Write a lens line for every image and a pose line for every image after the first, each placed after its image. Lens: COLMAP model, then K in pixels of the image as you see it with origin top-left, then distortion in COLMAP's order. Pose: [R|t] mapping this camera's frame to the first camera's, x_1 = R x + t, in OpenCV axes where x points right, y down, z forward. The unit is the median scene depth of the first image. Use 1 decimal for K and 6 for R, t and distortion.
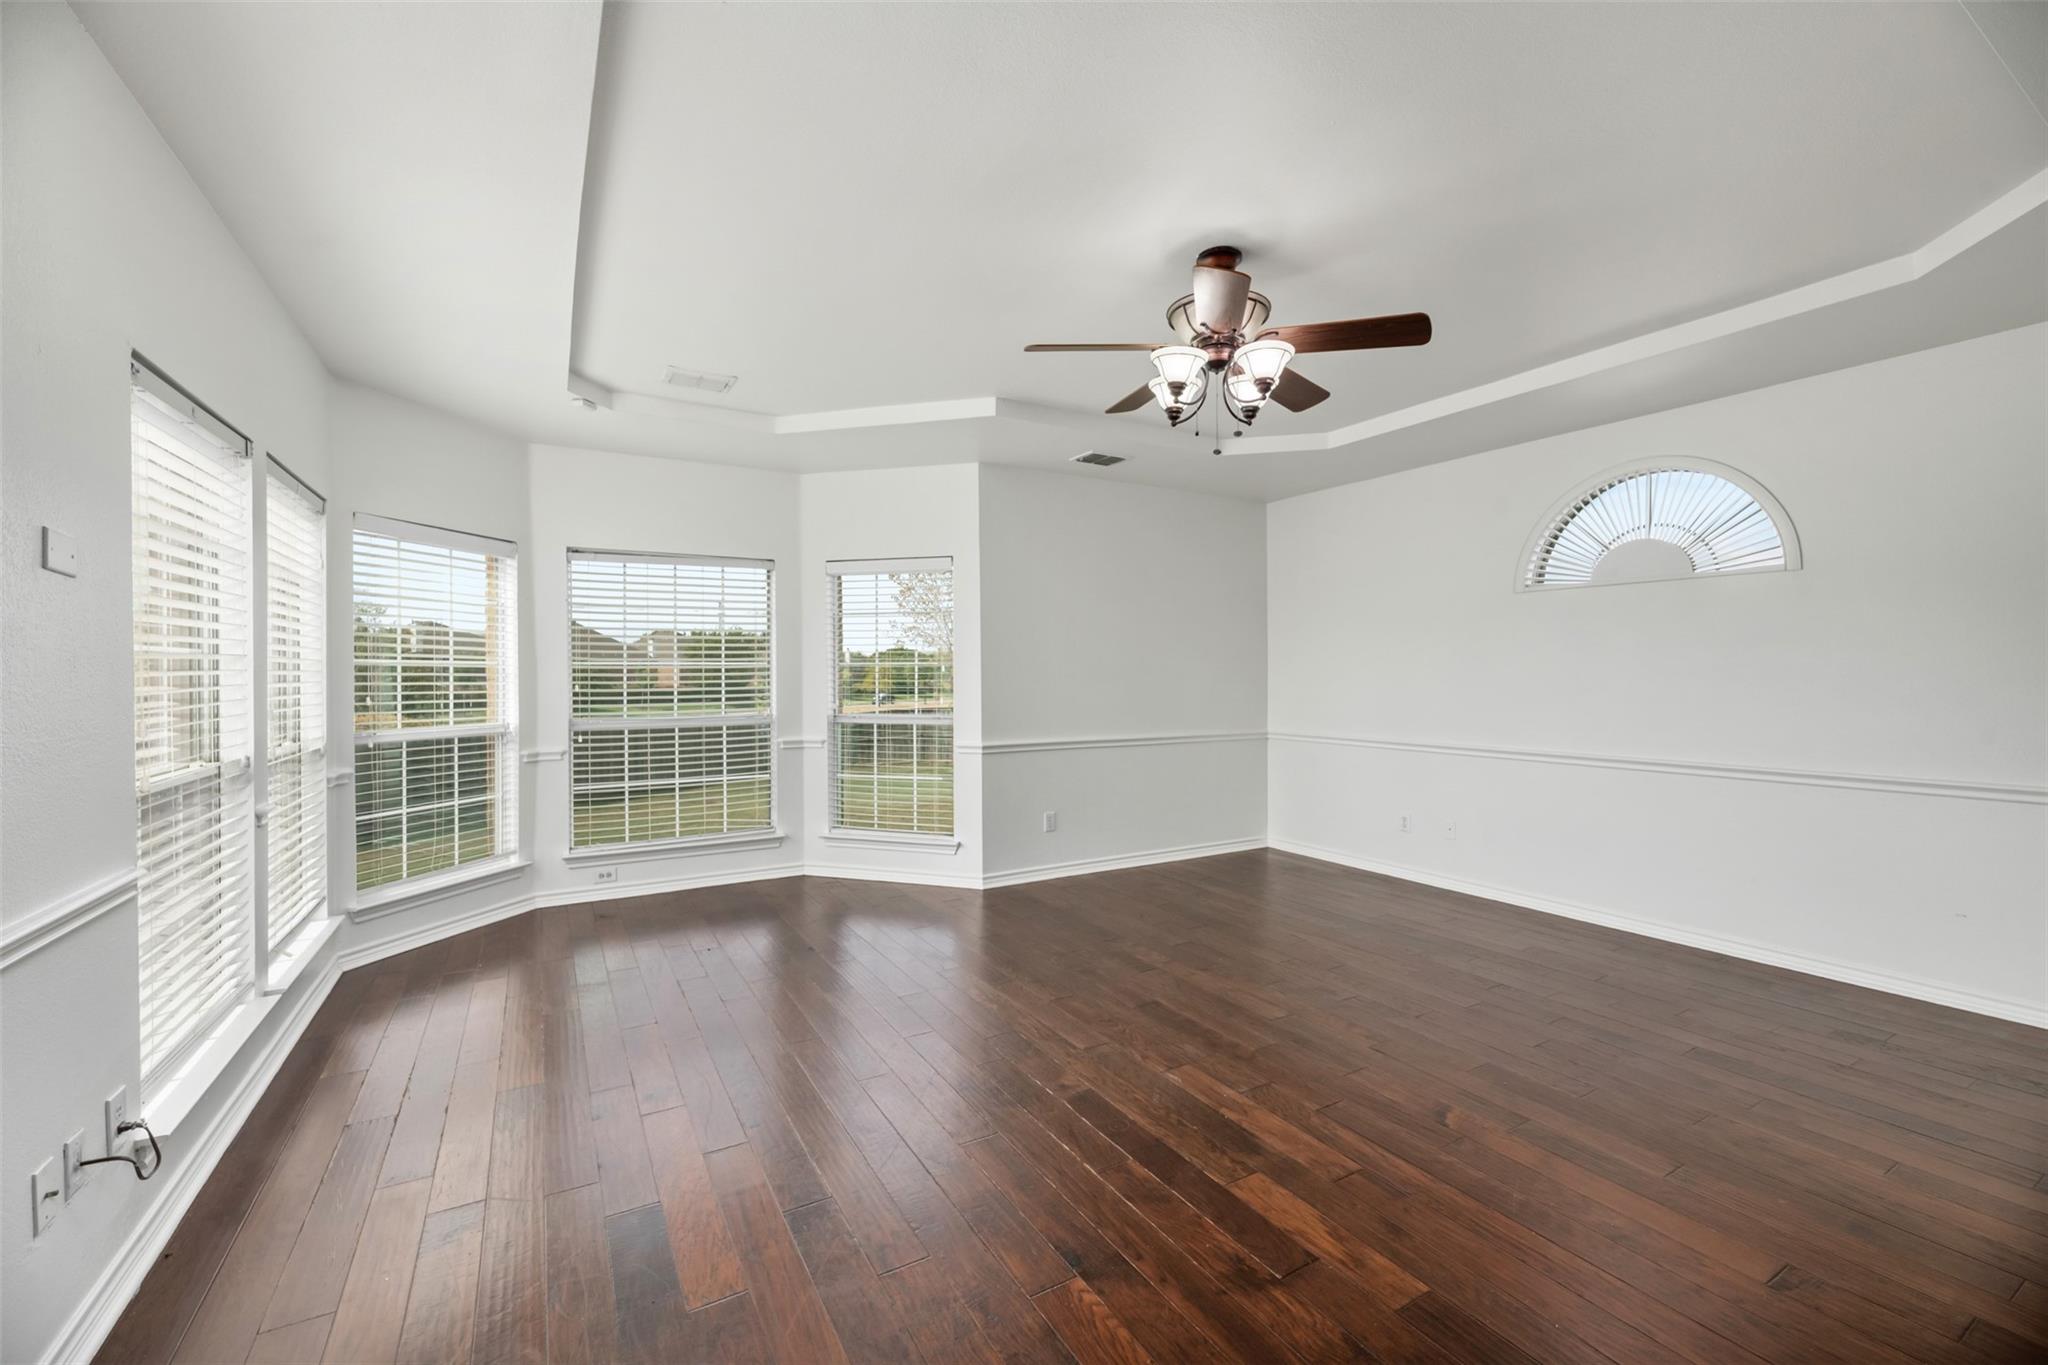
lens RADIAL K [[831.8, 0, 1013.5], [0, 831.8, 677.5], [0, 0, 1]] dist [-0.003645, -0.000180]
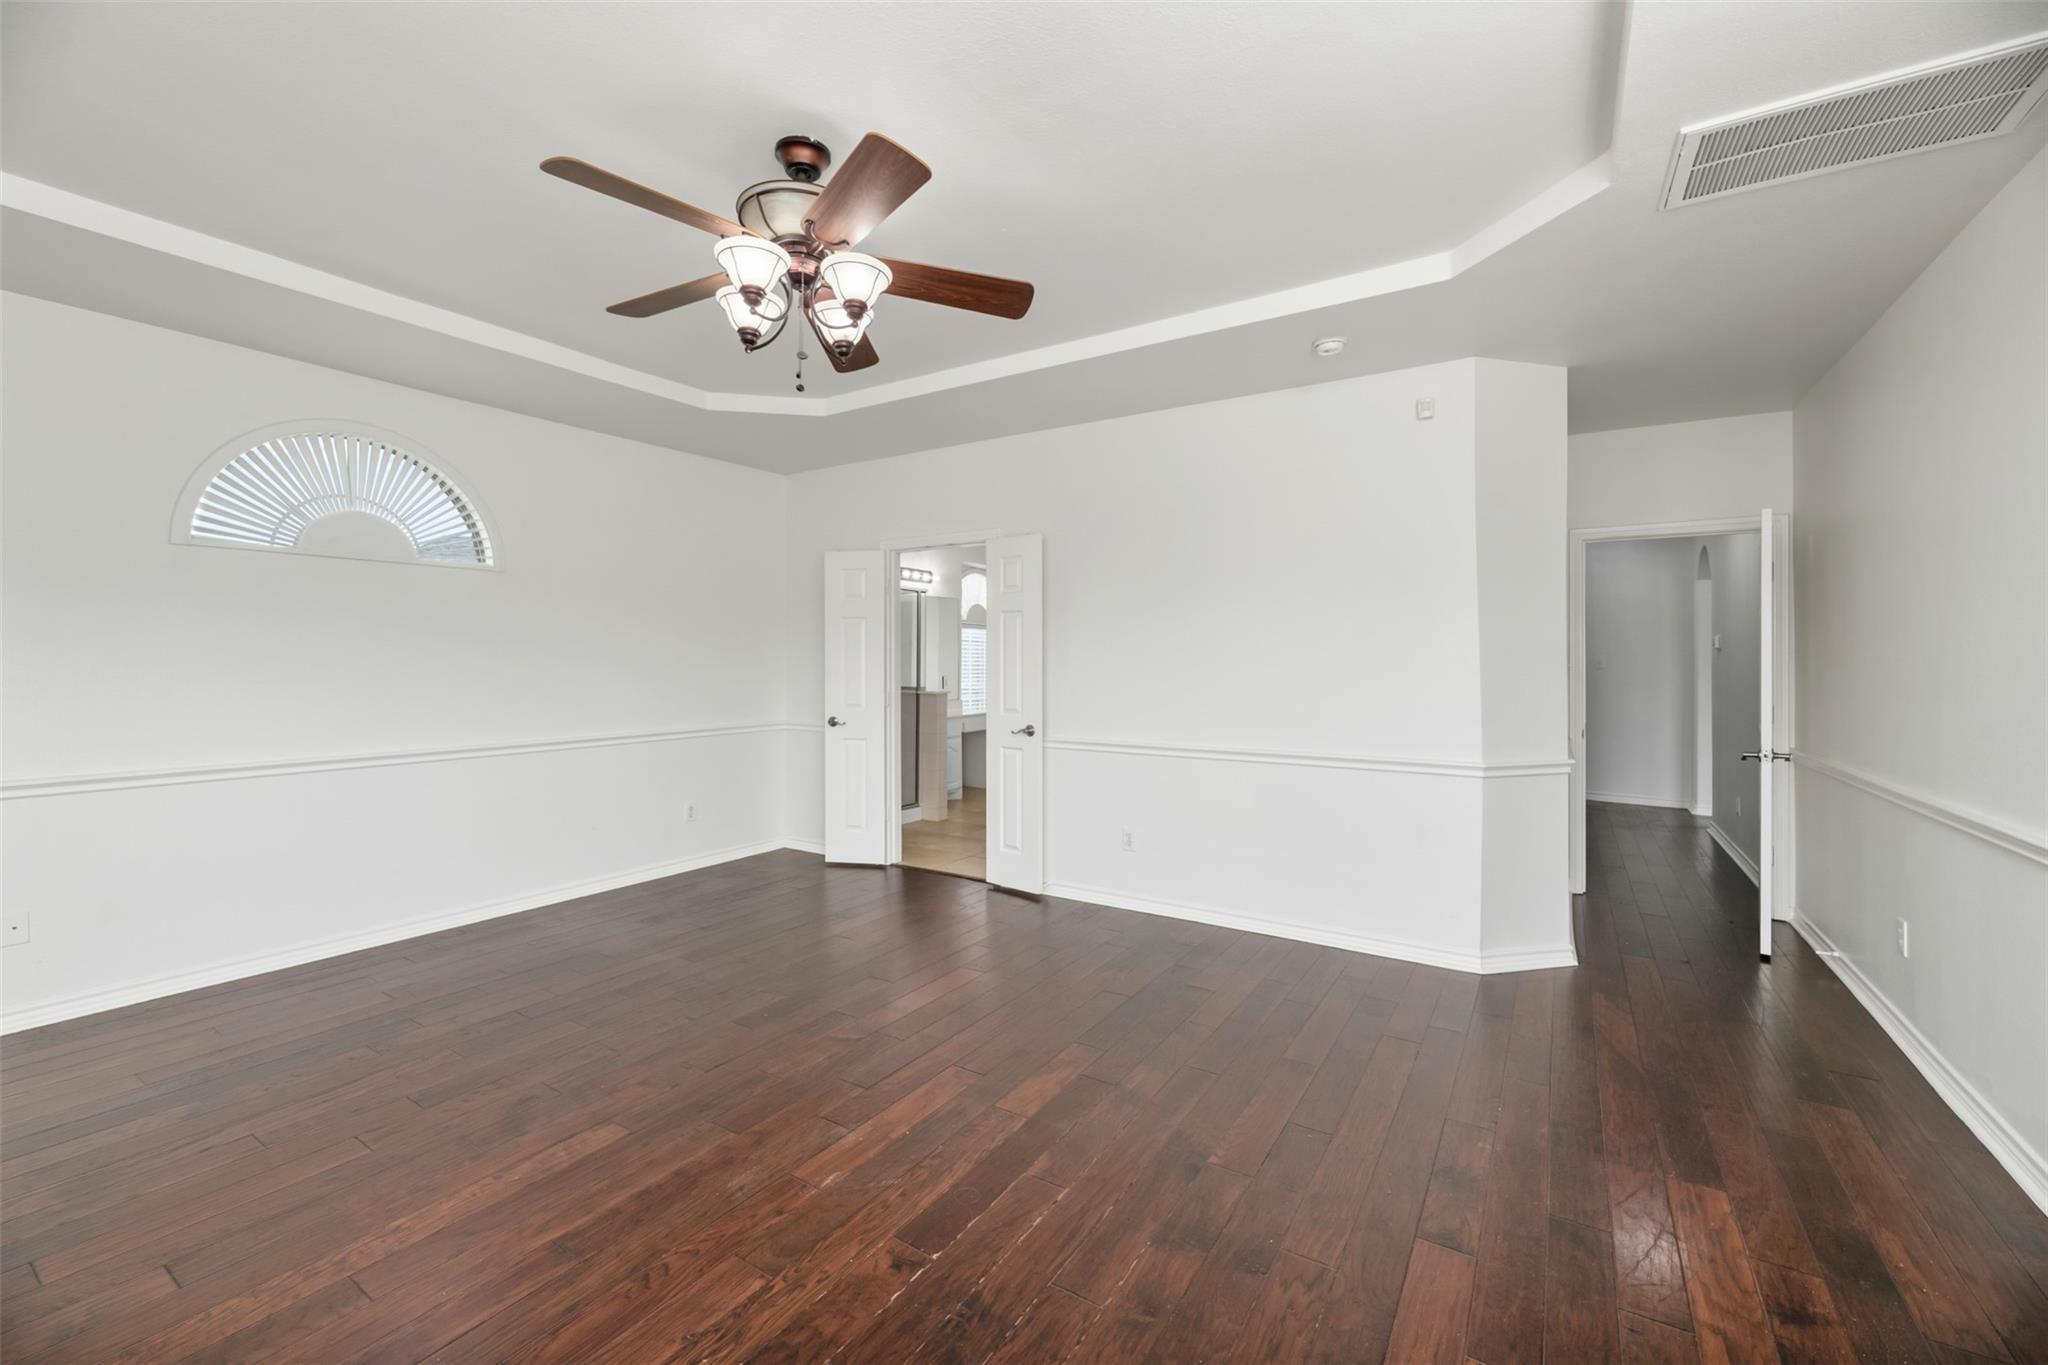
lens RADIAL K [[831.8, 0, 1023.3], [0, 831.8, 675.4], [0, 0, 1]] dist [-0.003645, -0.000180]
pose [[-0.460976, -0.013957, 0.887303, -0.474320], [0.002965, 0.999846, 0.017268, -0.002911], [-0.887408, 0.010591, -0.460864, 0.986081]]
